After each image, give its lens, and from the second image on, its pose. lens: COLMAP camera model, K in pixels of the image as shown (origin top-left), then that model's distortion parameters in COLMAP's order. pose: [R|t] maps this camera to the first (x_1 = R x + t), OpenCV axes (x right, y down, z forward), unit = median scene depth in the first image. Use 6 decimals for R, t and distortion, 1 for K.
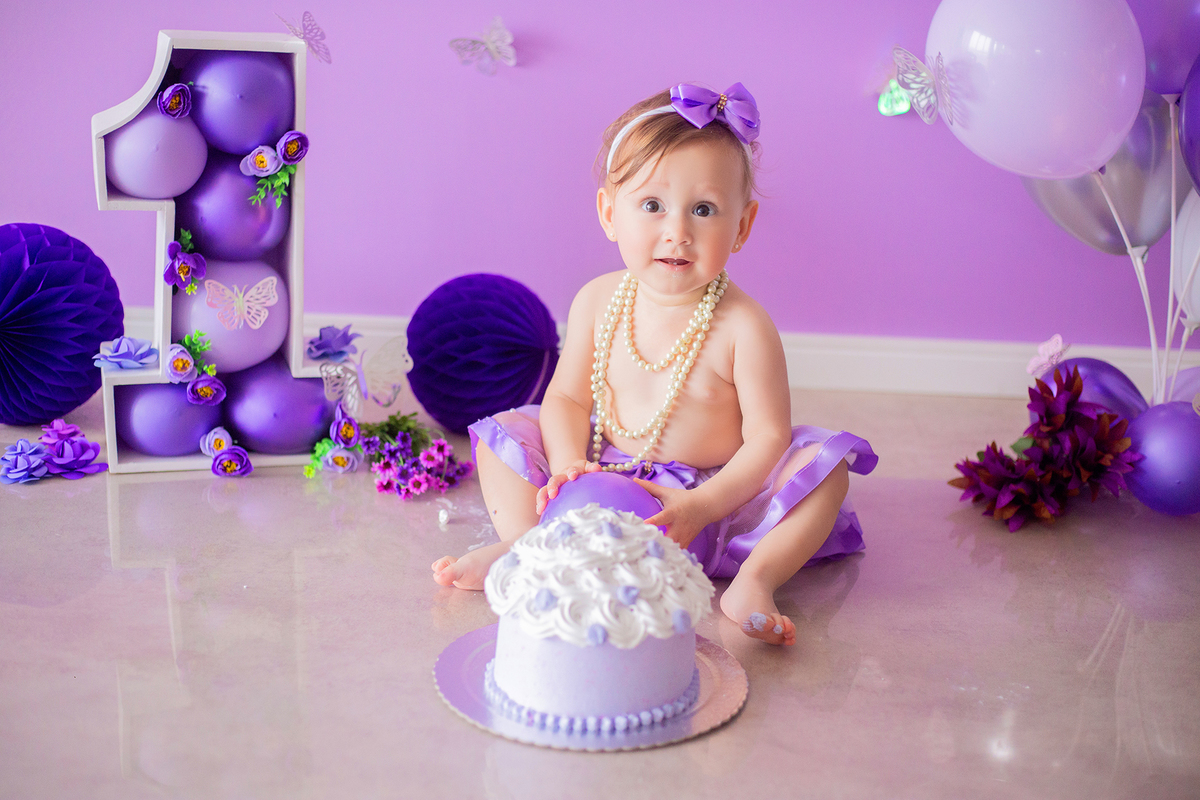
lens RADIAL K [[1671.0, 0, 591.9], [0, 1671.0, 407.4], [0, 0, 1]] dist [-0.131604, 0.000000]
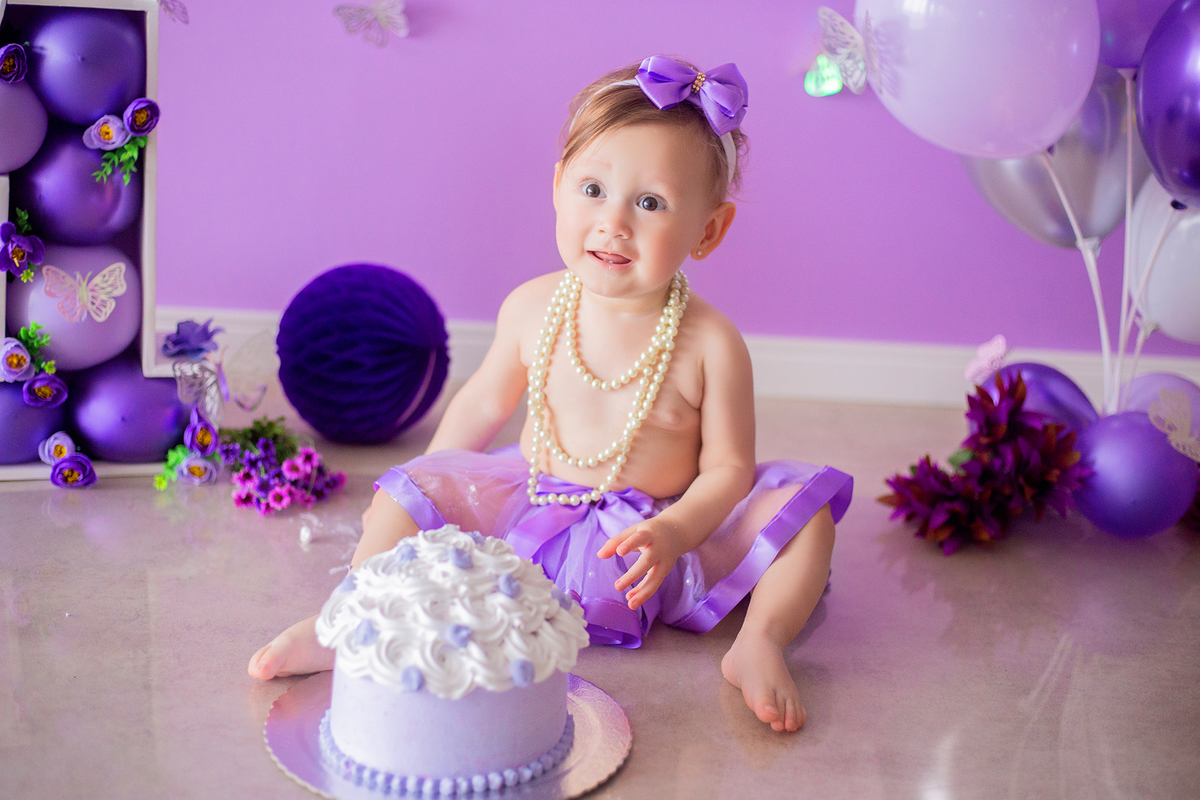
lens RADIAL K [[1671.0, 0, 586.5], [0, 1671.0, 399.7], [0, 0, 1]] dist [-0.131604, 0.000000]
pose [[0.999532, 0.007703, 0.029605, 0.031624], [-0.007407, 0.999922, -0.010082, 0.001562], [-0.029681, 0.009858, 0.999511, 0.108963]]
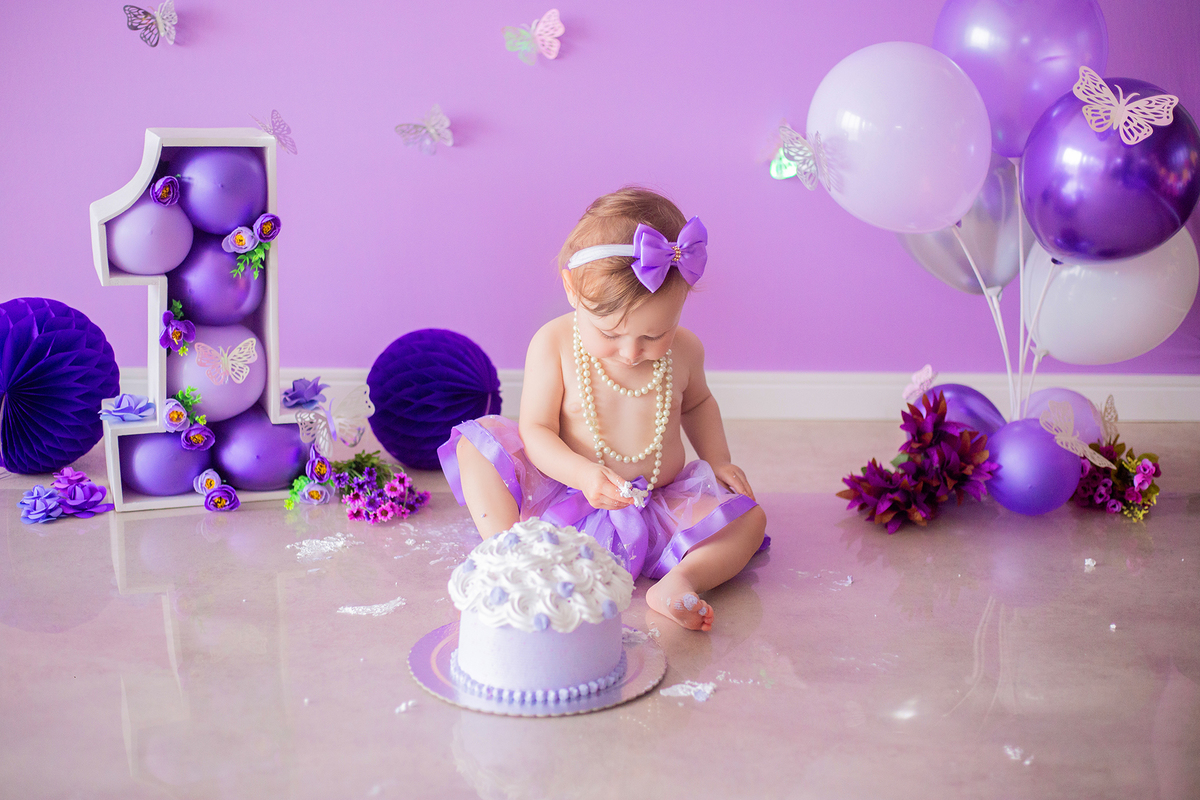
lens RADIAL K [[1671.0, 0, 587.6], [0, 1671.0, 422.4], [0, 0, 1]] dist [-0.131604, 0.000000]
pose [[0.998752, -0.034268, 0.036322, -0.001818], [0.034811, 0.999290, -0.014429, 0.005353], [-0.035802, 0.015675, 0.999236, -0.170851]]
